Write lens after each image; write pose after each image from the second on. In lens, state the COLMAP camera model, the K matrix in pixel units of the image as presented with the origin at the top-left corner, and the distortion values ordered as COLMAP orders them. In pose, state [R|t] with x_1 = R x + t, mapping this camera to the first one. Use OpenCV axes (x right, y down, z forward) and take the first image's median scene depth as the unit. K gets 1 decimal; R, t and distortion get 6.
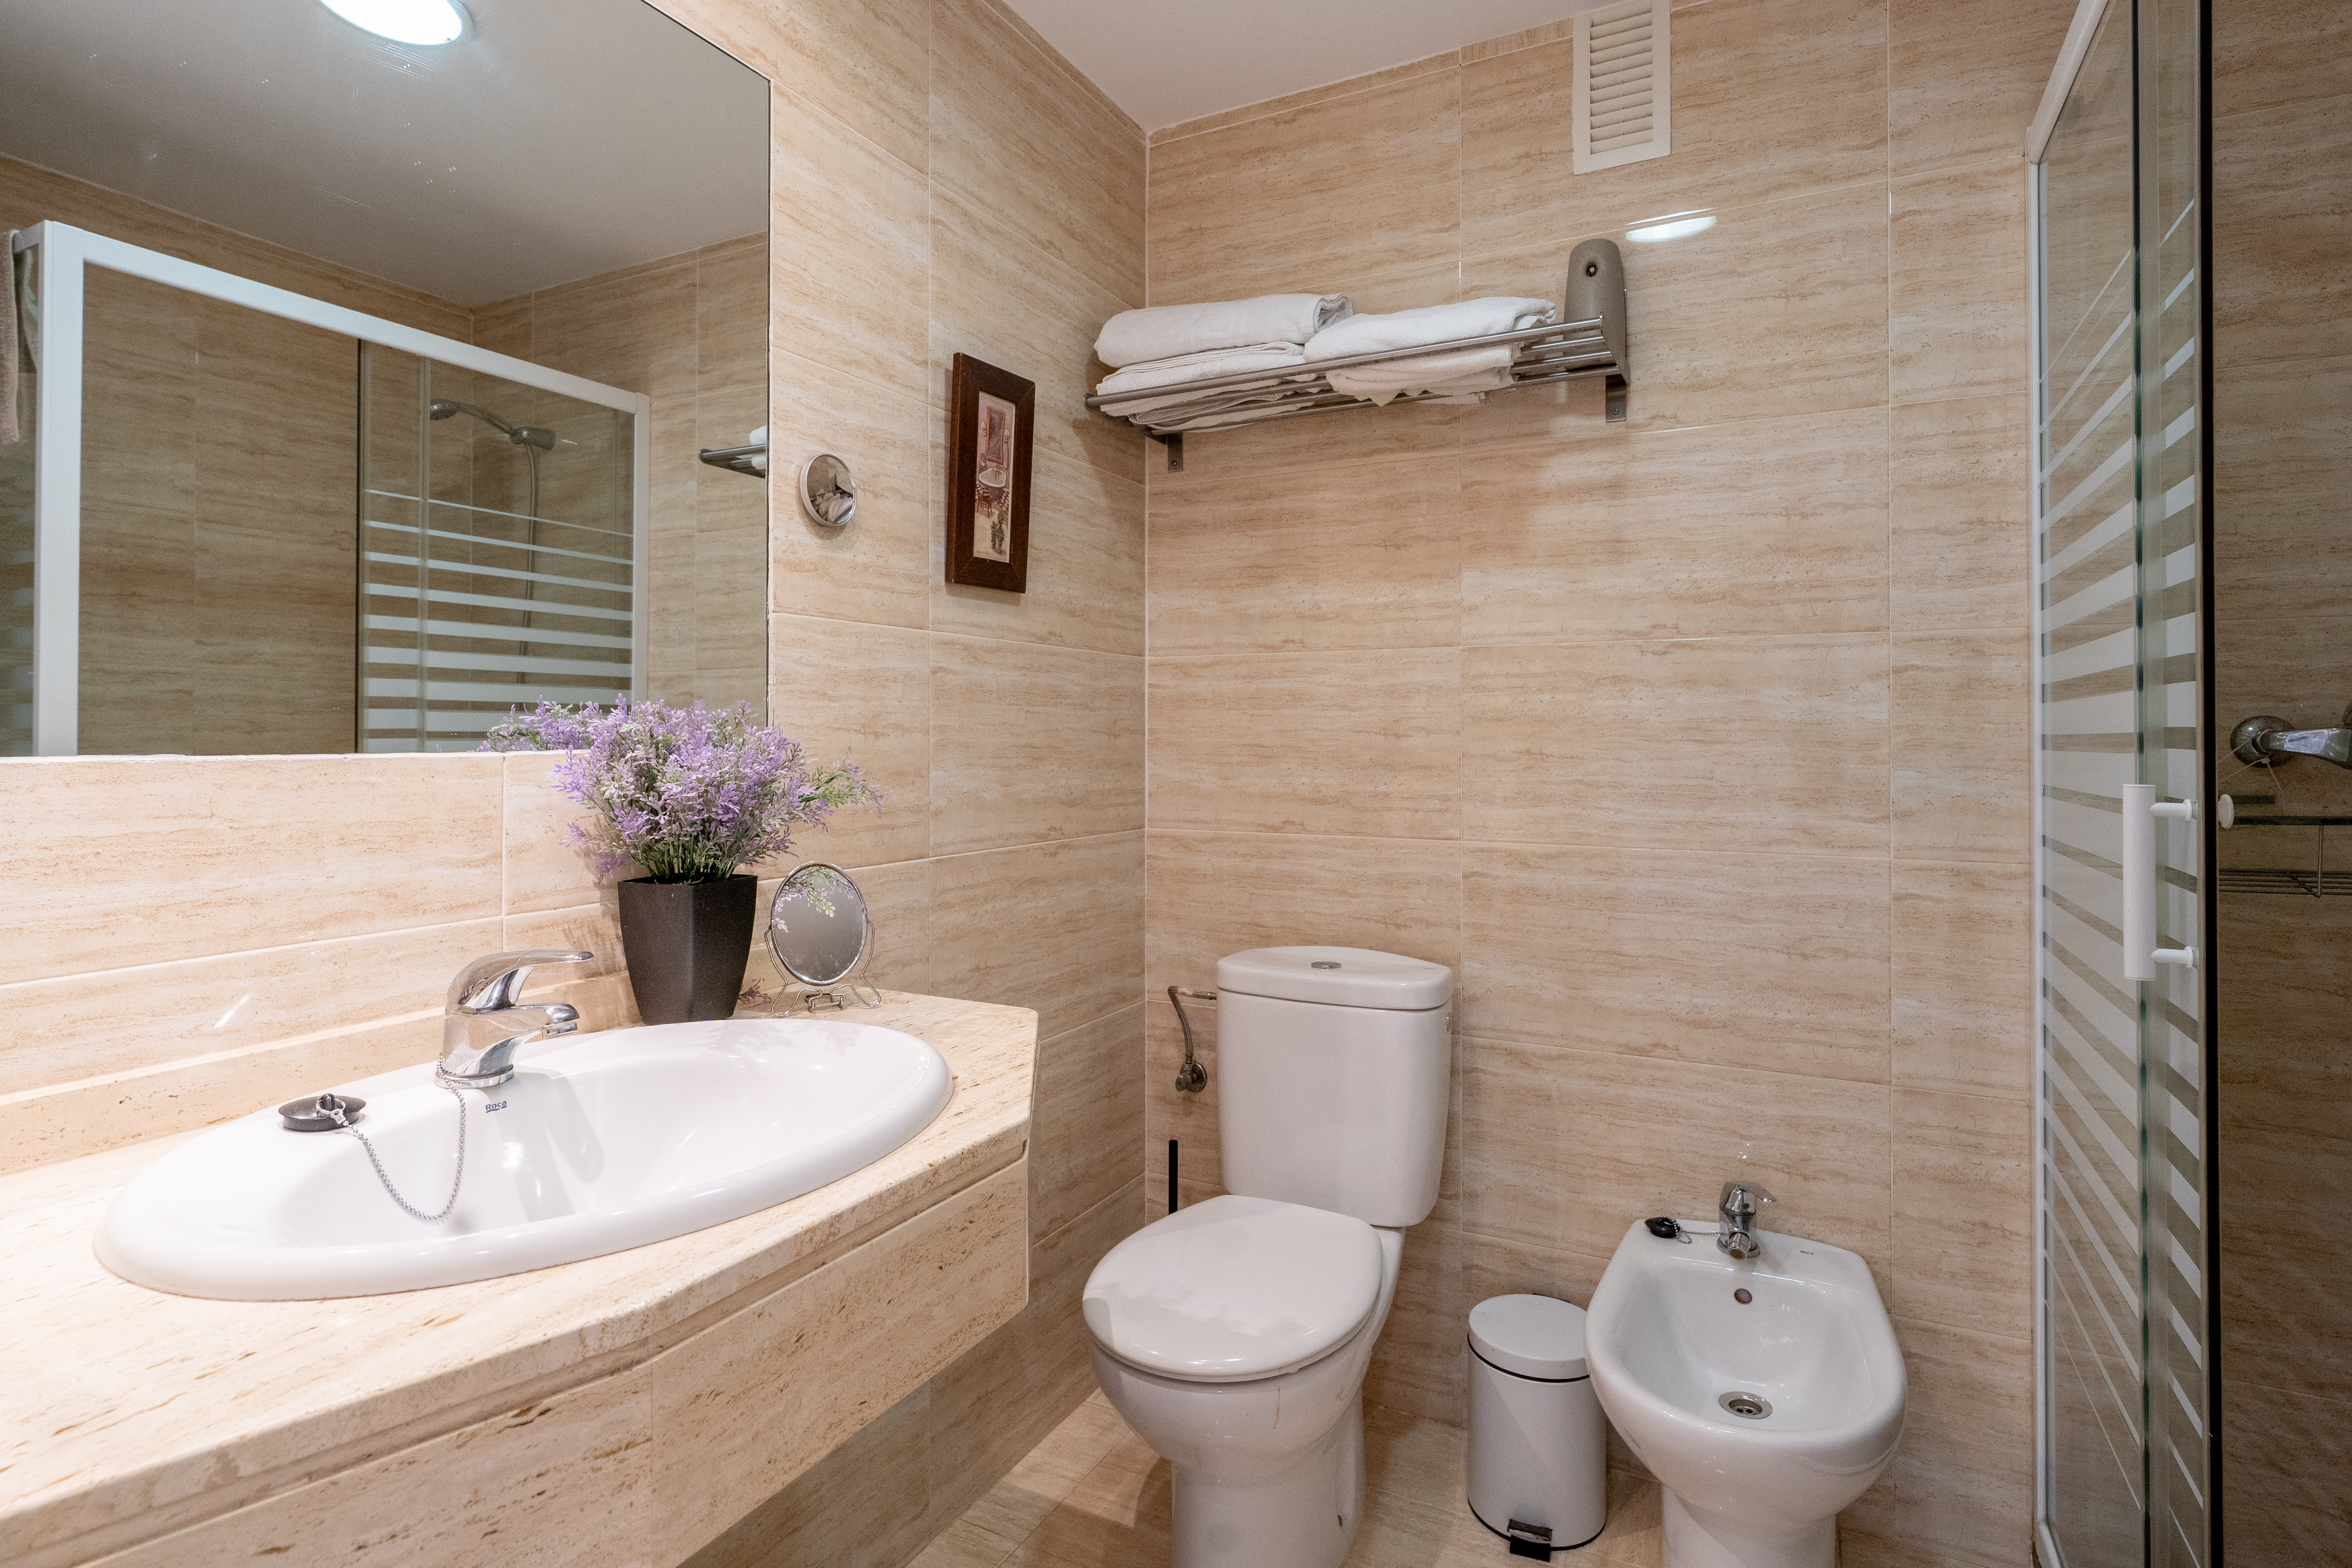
lens RADIAL K [[1176.2, 0, 1192.3], [0, 1176.2, 731.1], [0, 0, 1]] dist [-0.003106, -0.000419]
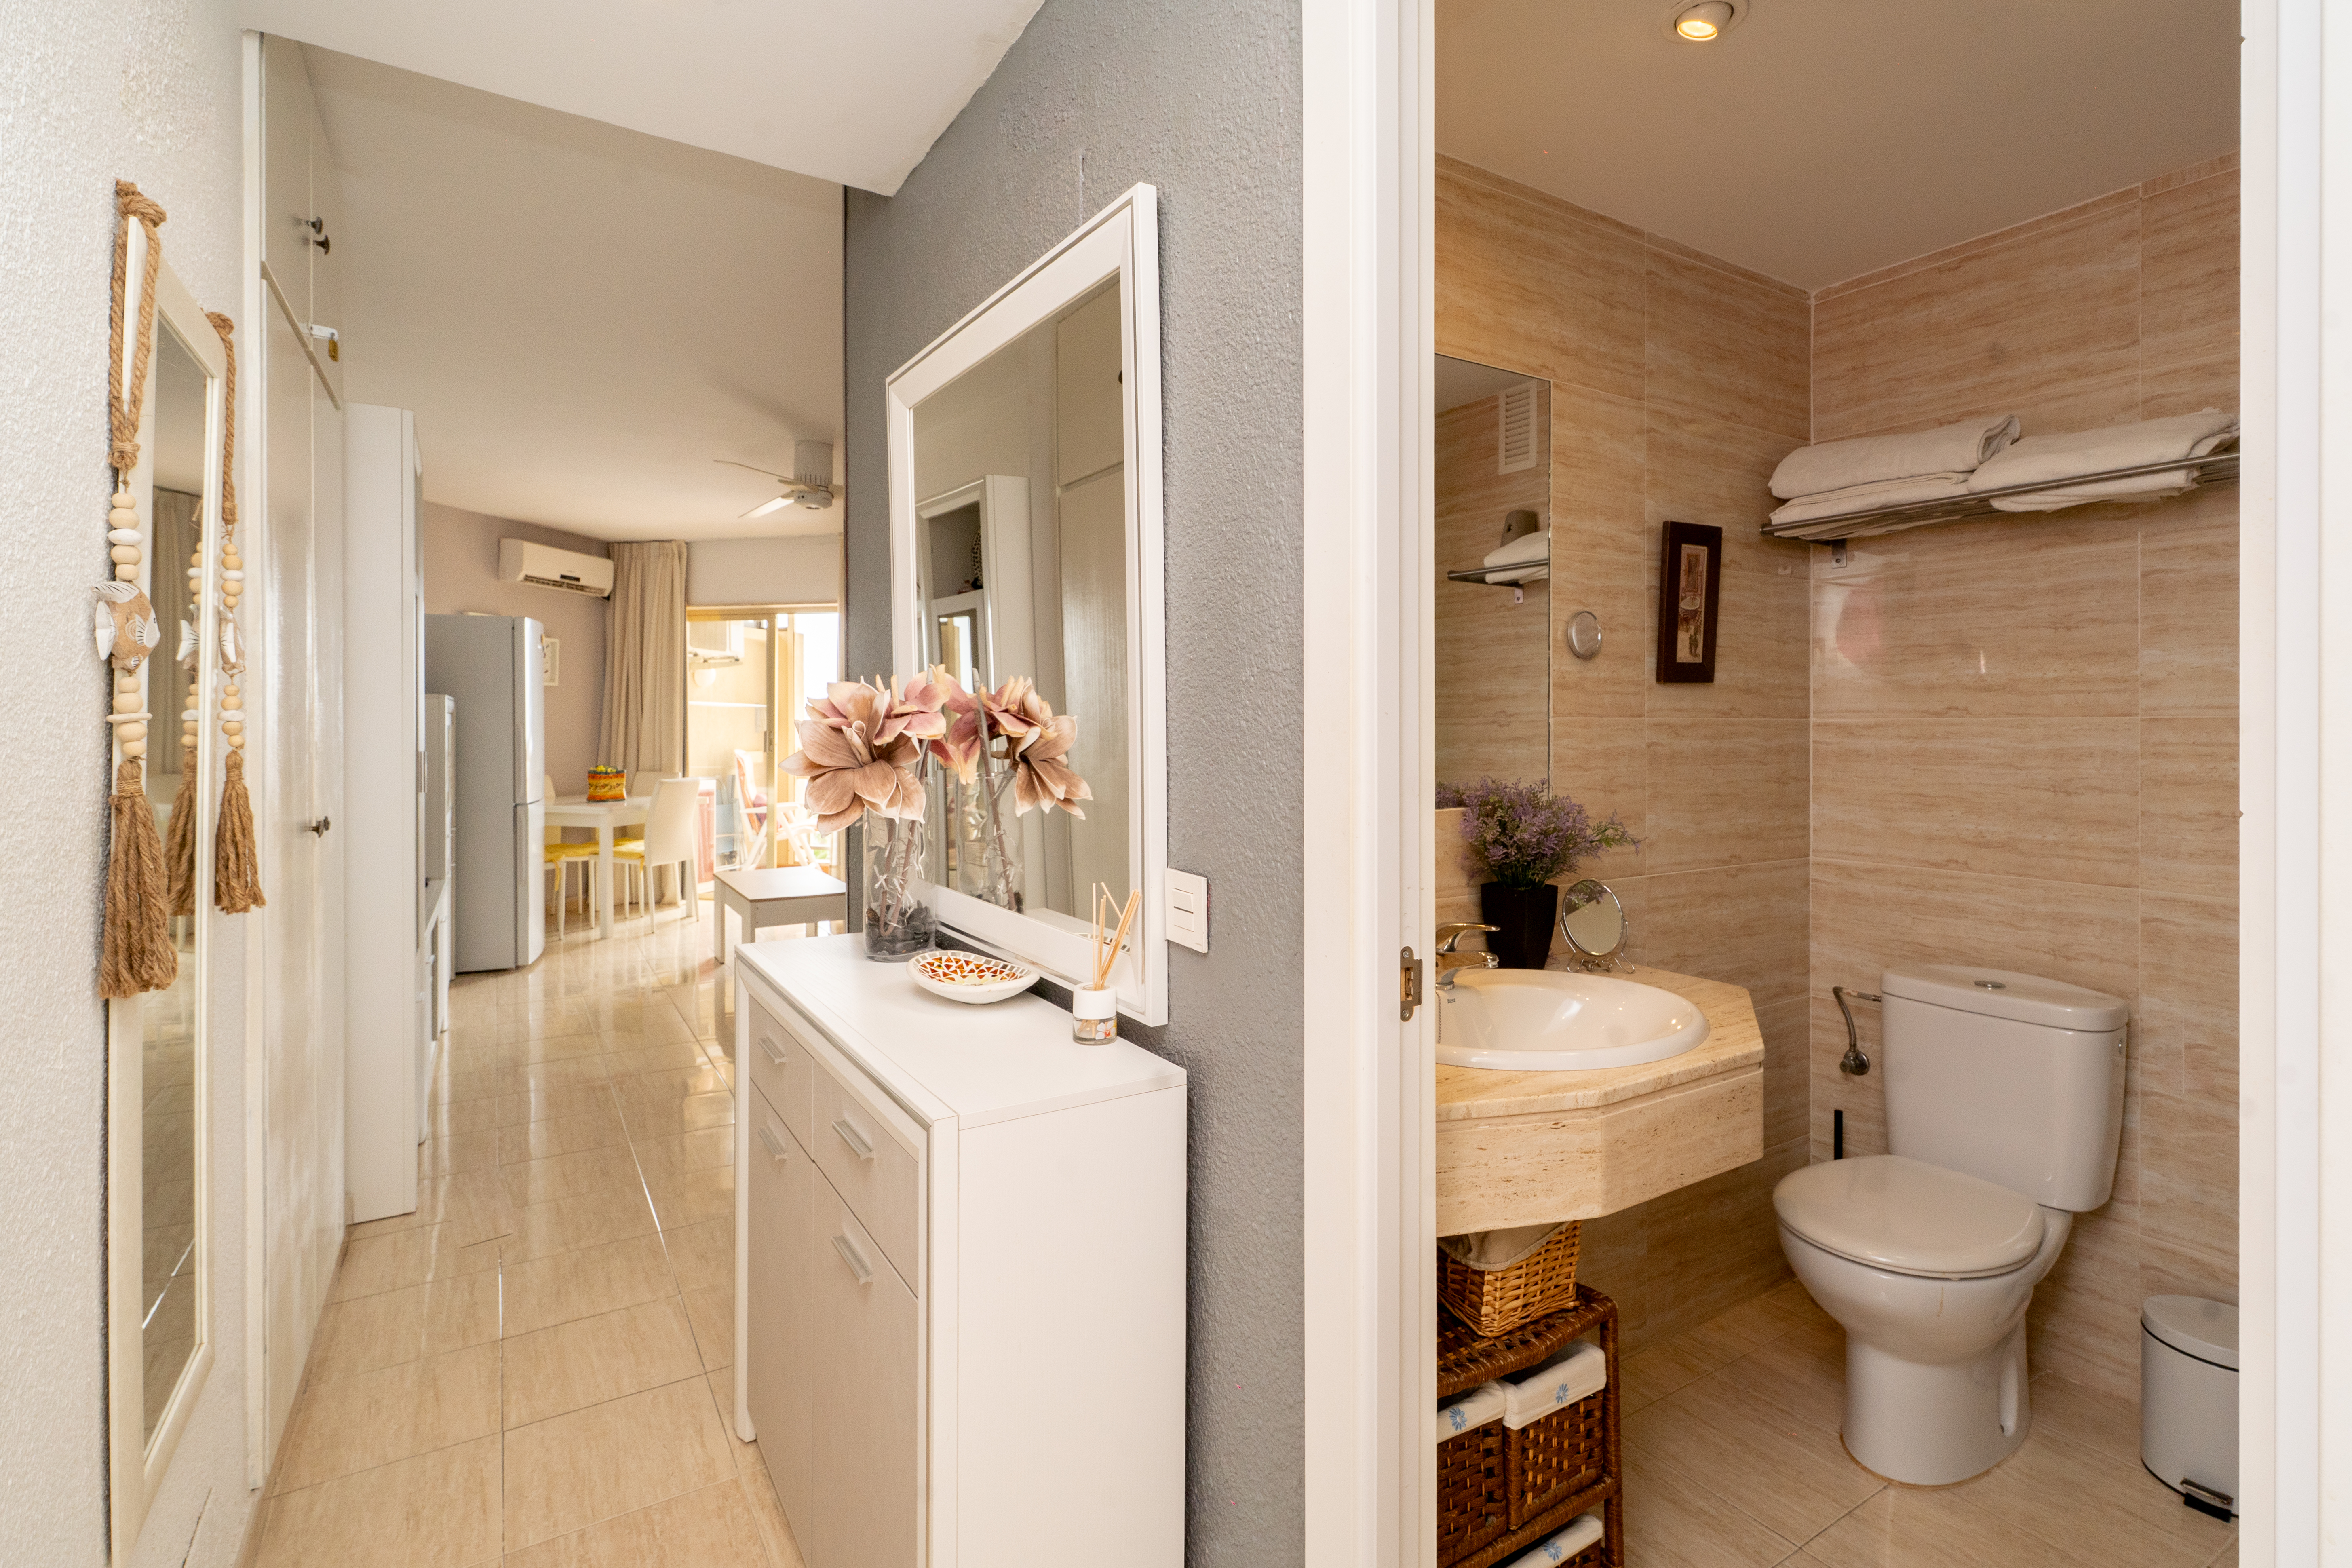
lens RADIAL K [[1093.1, 0, 1167.6], [0, 1093.1, 726.1], [0, 0, 1]] dist [0.000223, 0.000209]
pose [[0.856797, 0.000659, -0.515654, -0.030872], [0.001448, 0.999992, 0.003684, -0.071236], [0.515652, -0.003903, 0.856789, -0.395568]]
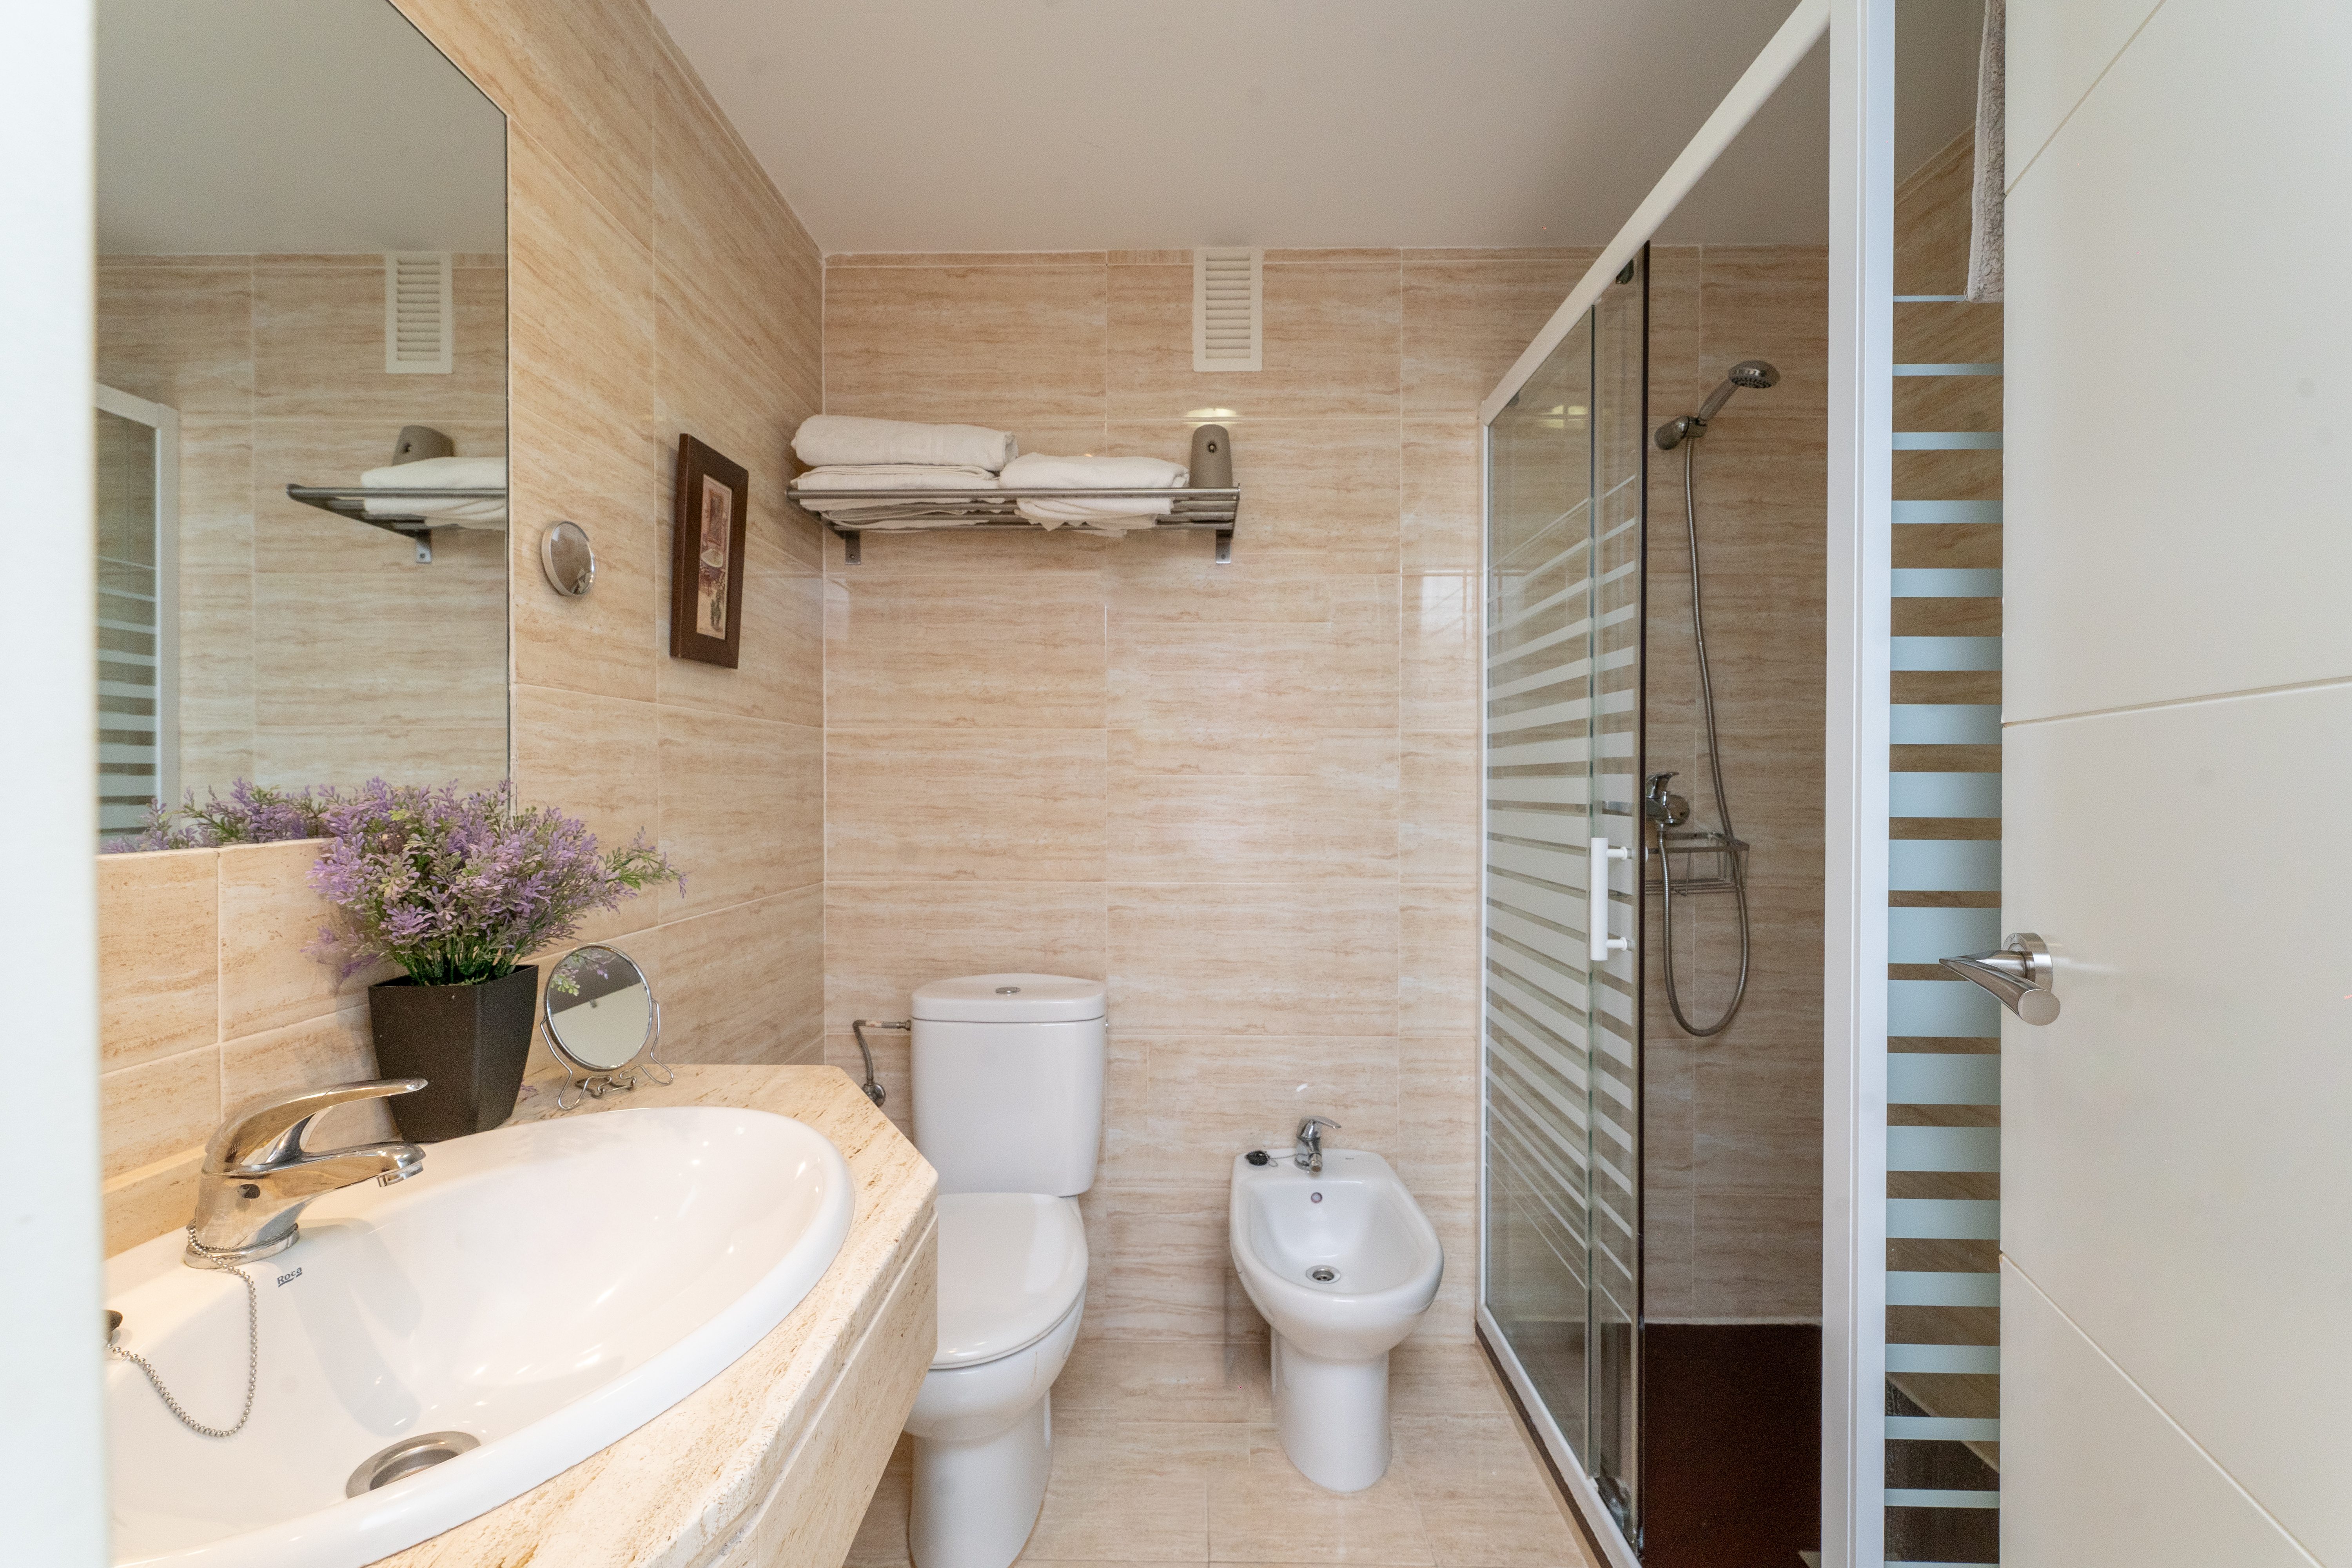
lens RADIAL K [[939.1, 0, 1173.2], [0, 939.1, 794.1], [0, 0, 1]] dist [-0.000184, -0.000240]
pose [[0.897999, -0.004461, 0.439975, -0.159378], [-0.003179, 0.999857, 0.016626, -0.019492], [-0.439986, -0.016329, 0.897856, 0.062262]]
